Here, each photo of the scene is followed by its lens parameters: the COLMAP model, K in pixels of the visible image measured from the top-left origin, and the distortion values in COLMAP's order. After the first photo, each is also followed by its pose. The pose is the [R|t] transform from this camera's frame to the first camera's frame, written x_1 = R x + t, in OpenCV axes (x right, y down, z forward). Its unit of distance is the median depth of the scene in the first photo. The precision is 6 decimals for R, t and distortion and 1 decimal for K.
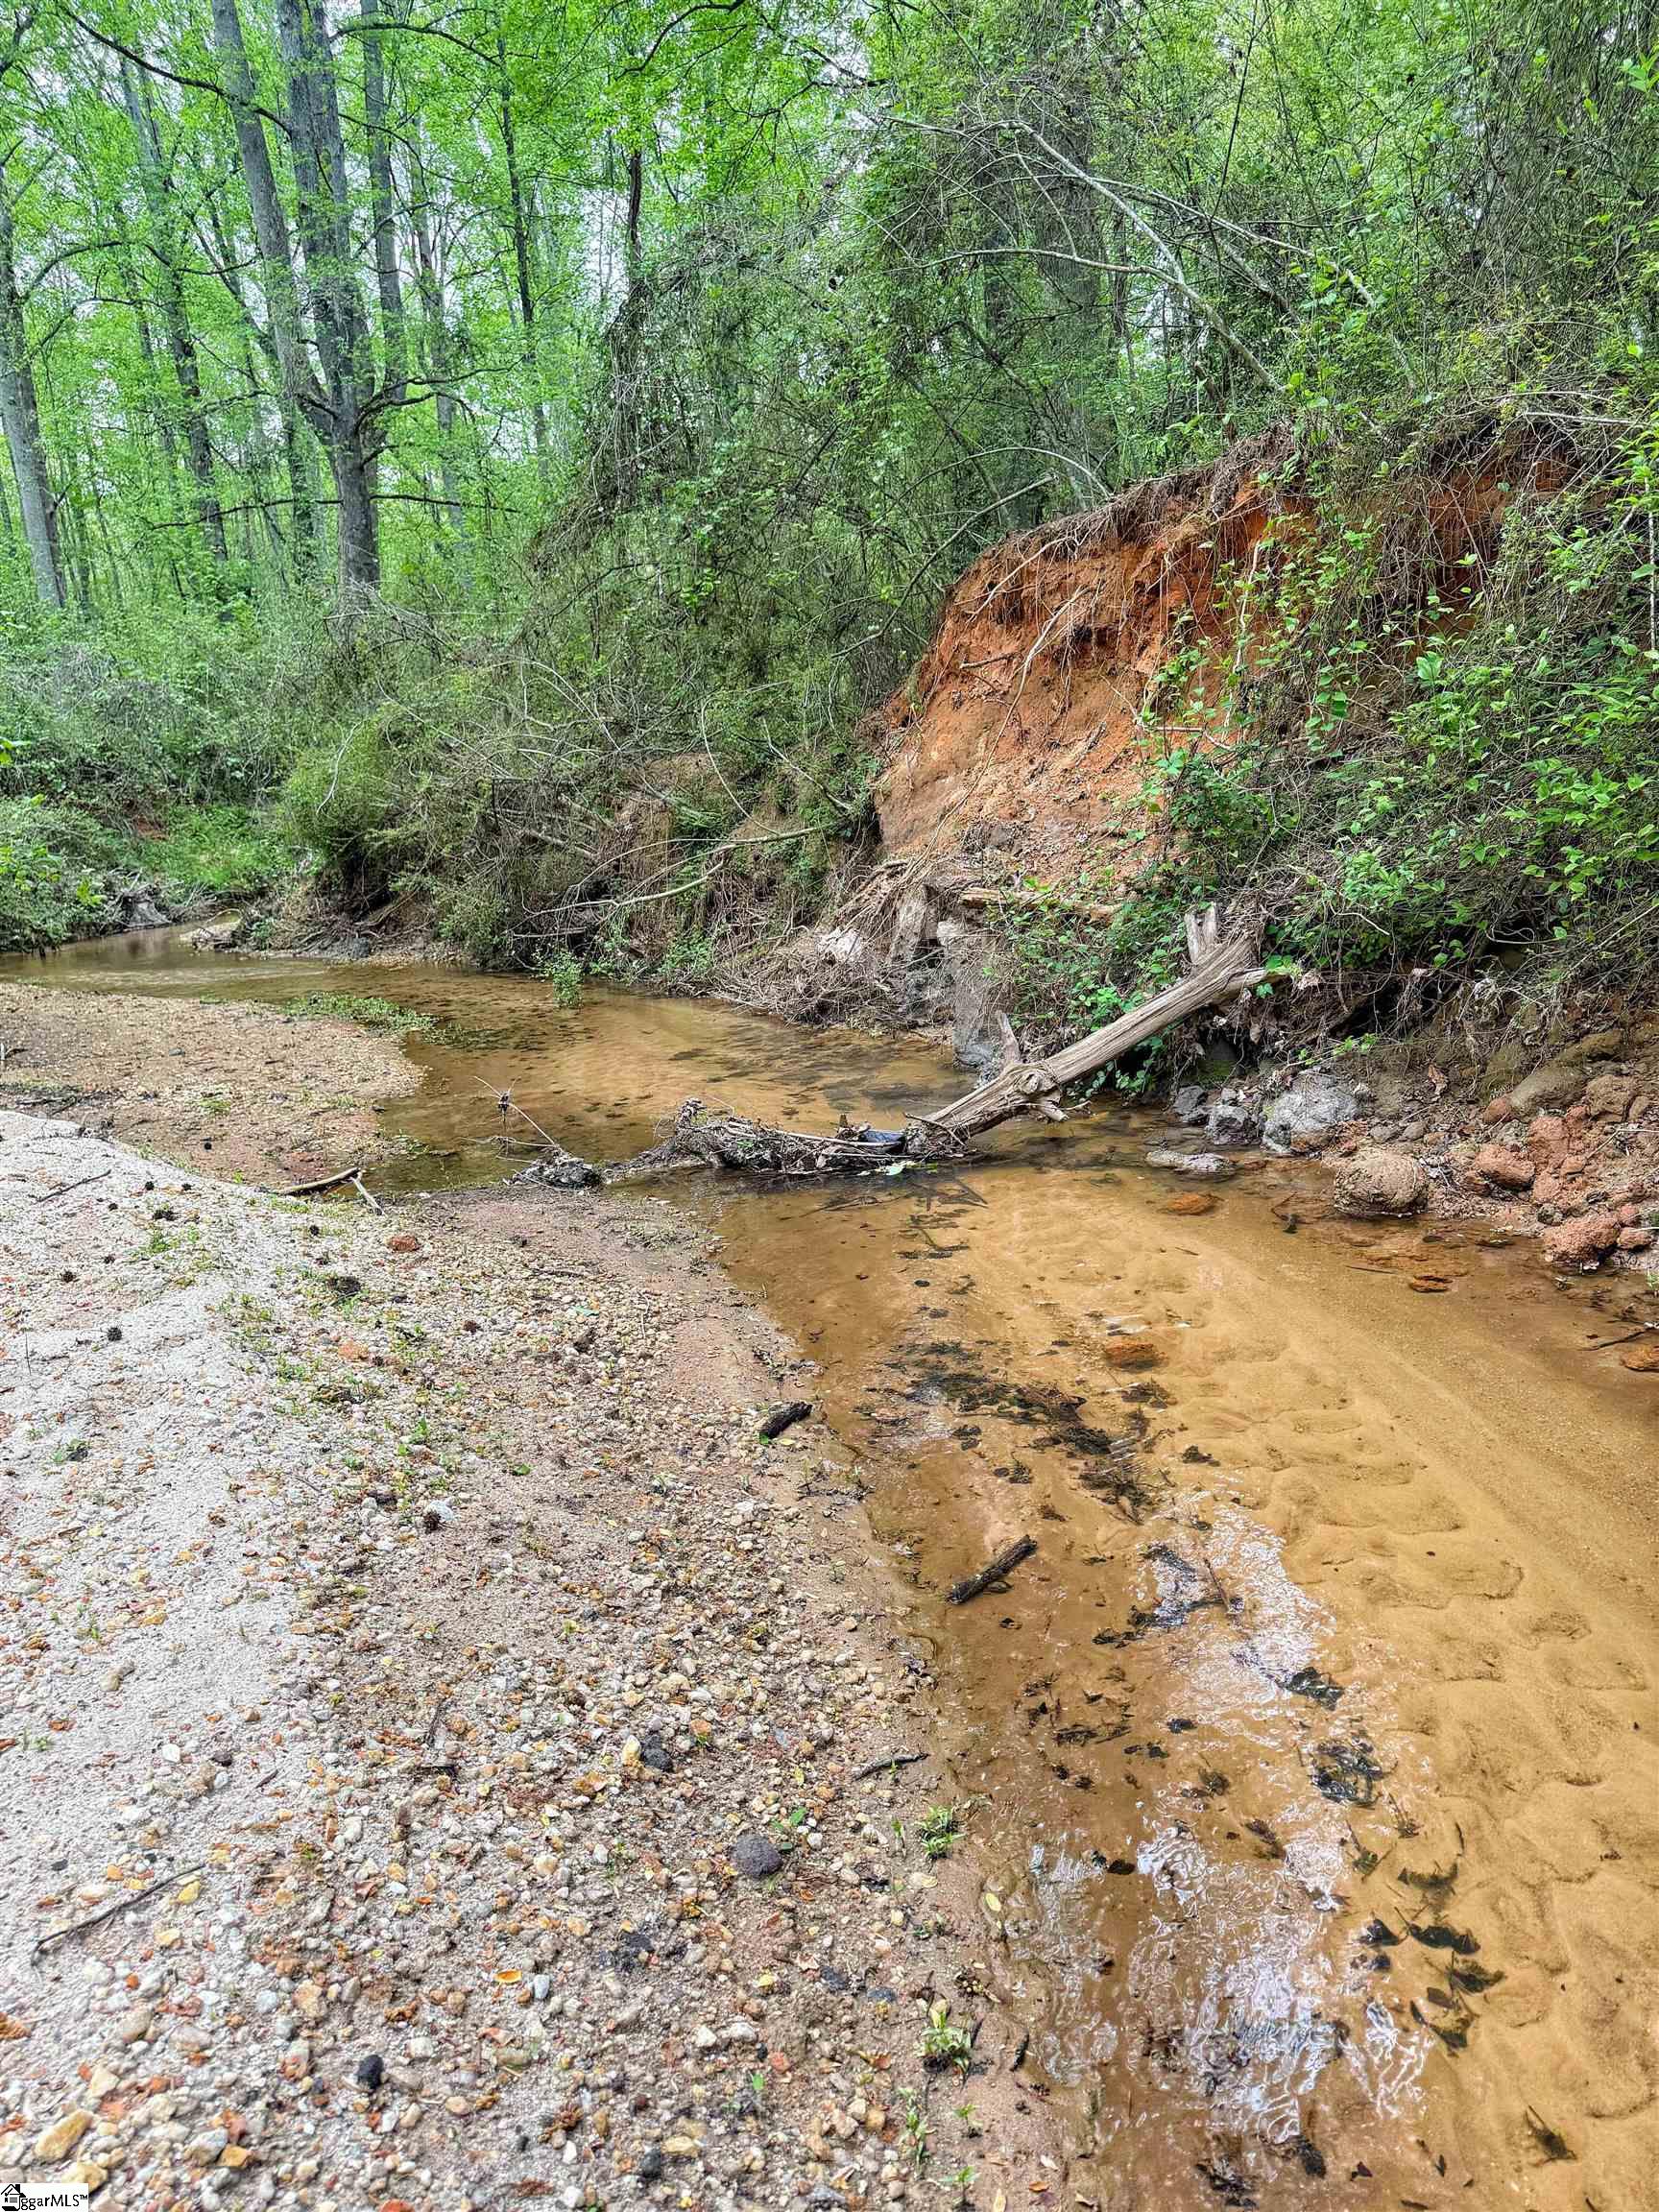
lens RADIAL K [[1545.6, 0, 829.9], [0, 1545.6, 1110.5], [0, 0, 1]] dist [0.008237, 0.000517]
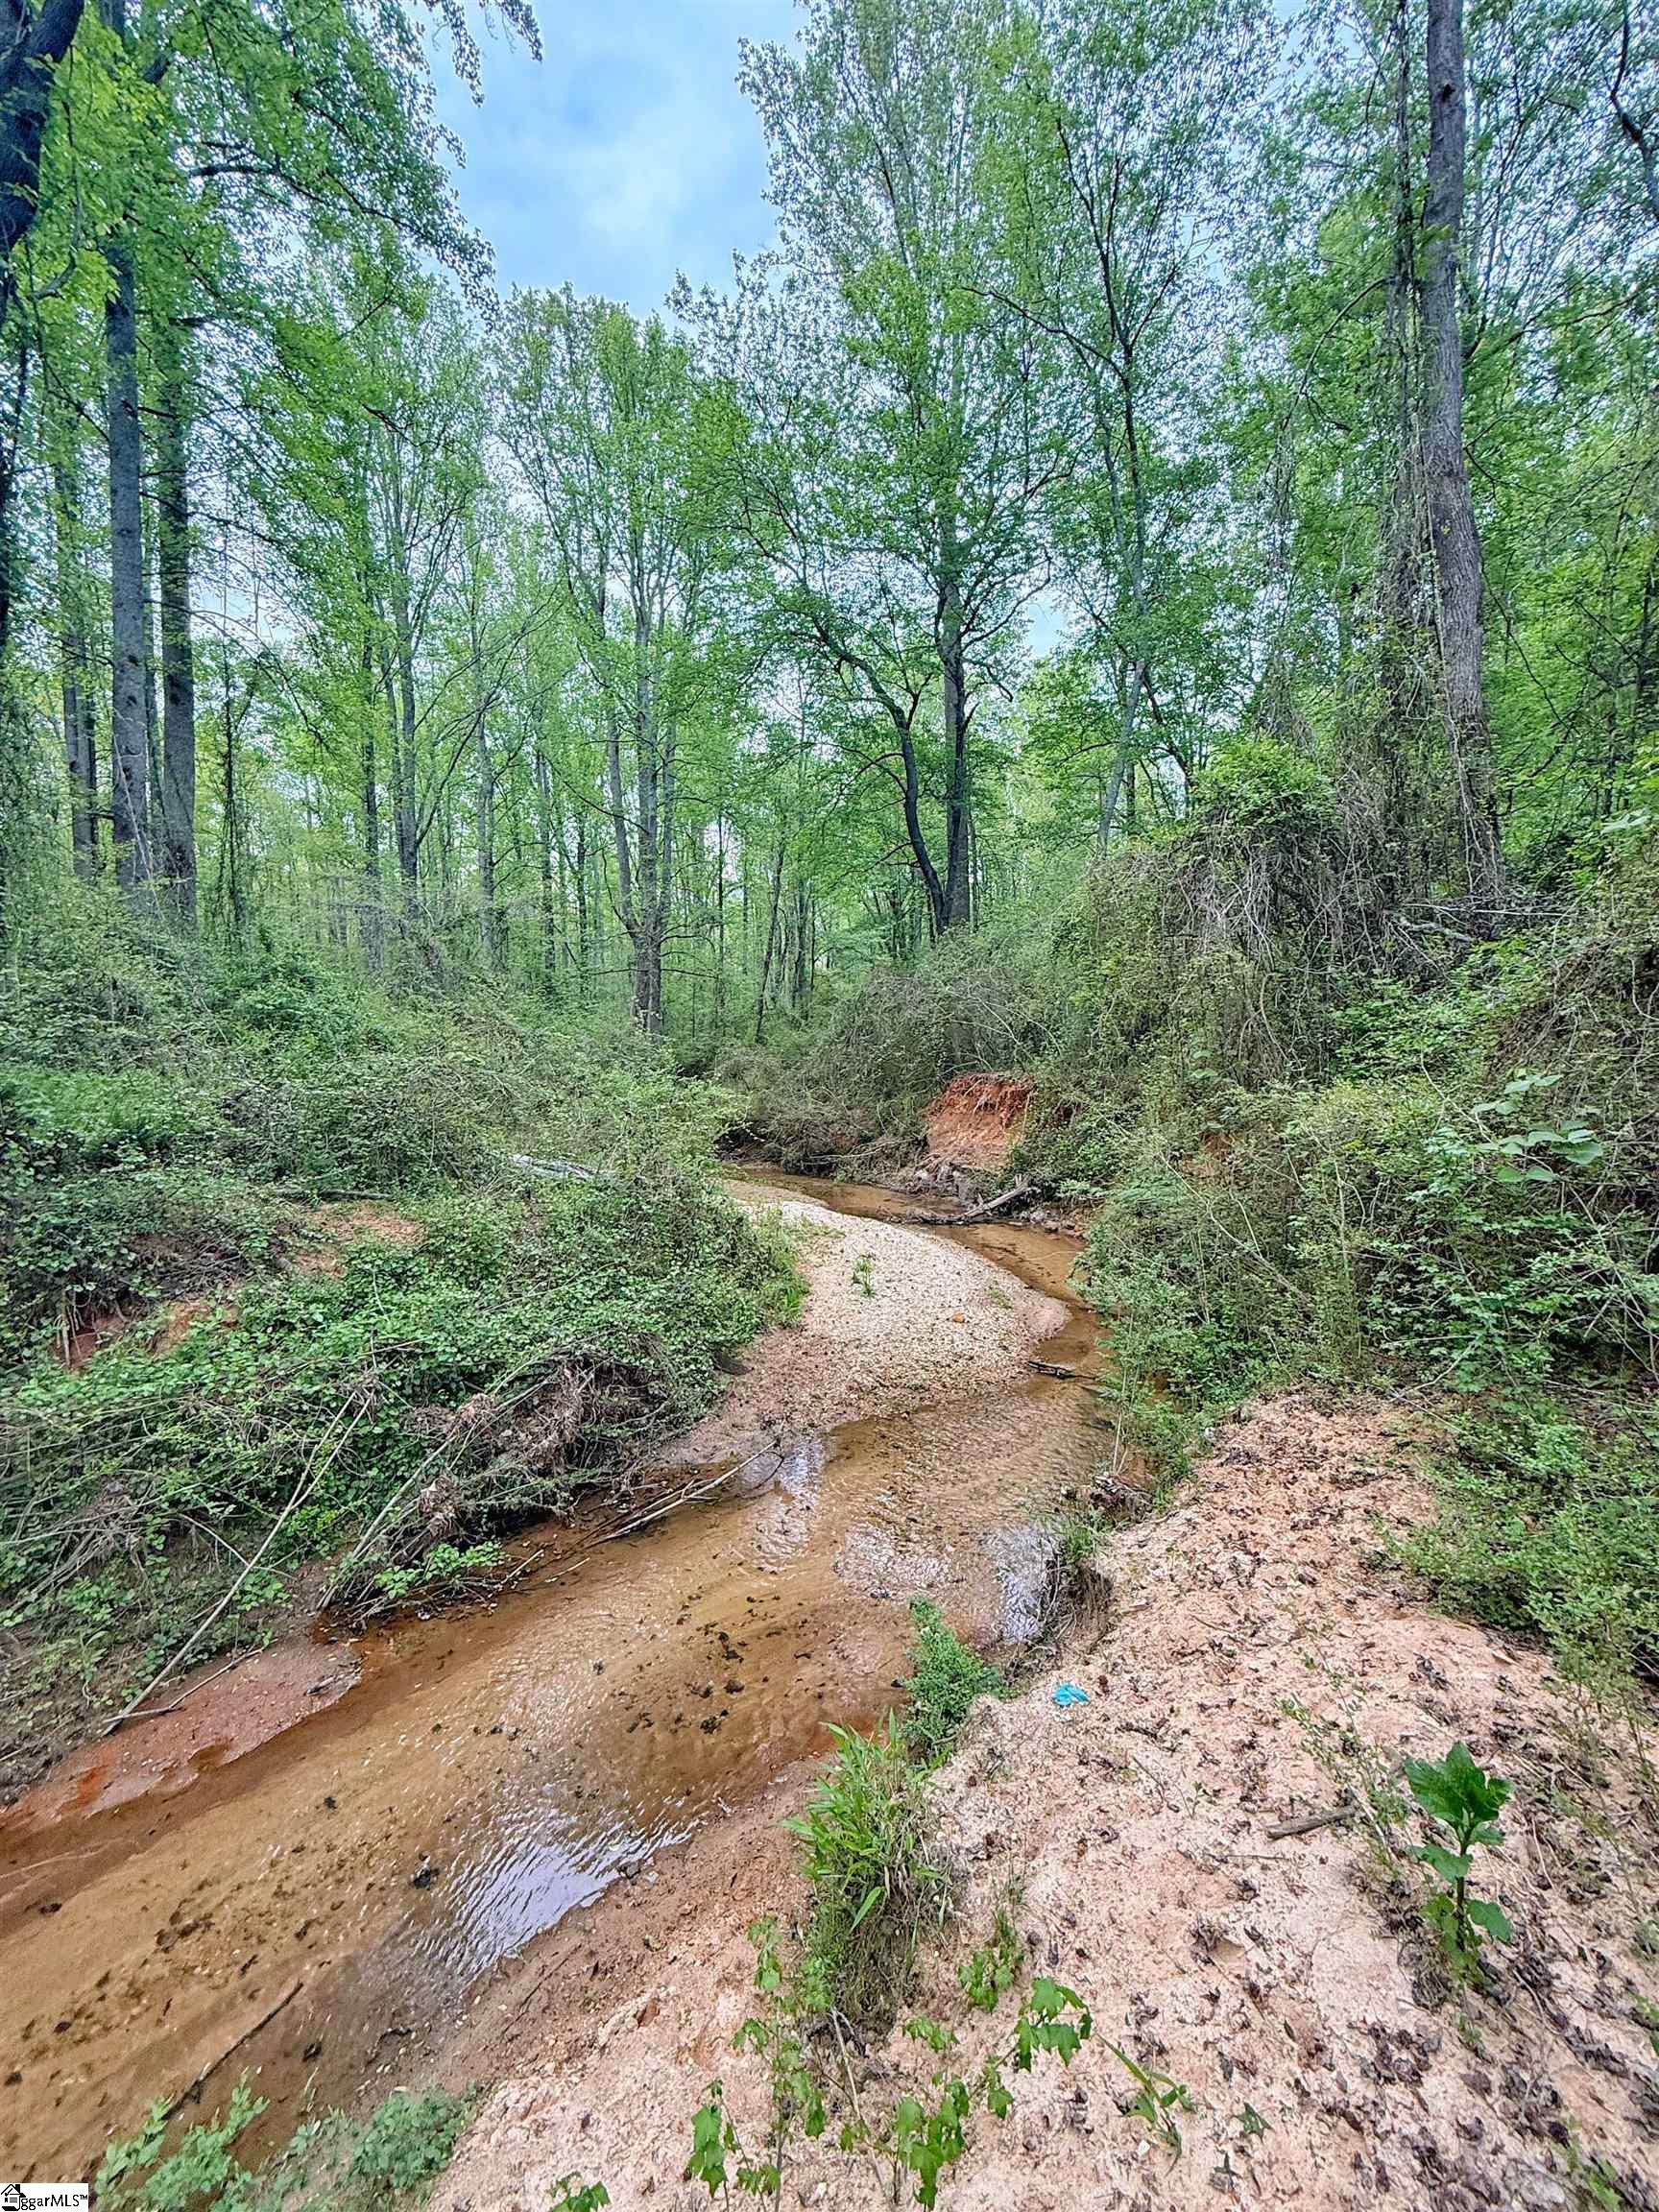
lens RADIAL K [[886.9, 0, 825.3], [0, 886.9, 1100.9], [0, 0, 1]] dist [0.000181, 0.000000]
pose [[0.996860, 0.057172, 0.054782, -0.531989], [-0.047271, 0.984734, -0.167525, 0.137557], [-0.063523, 0.164410, 0.984345, -1.758407]]
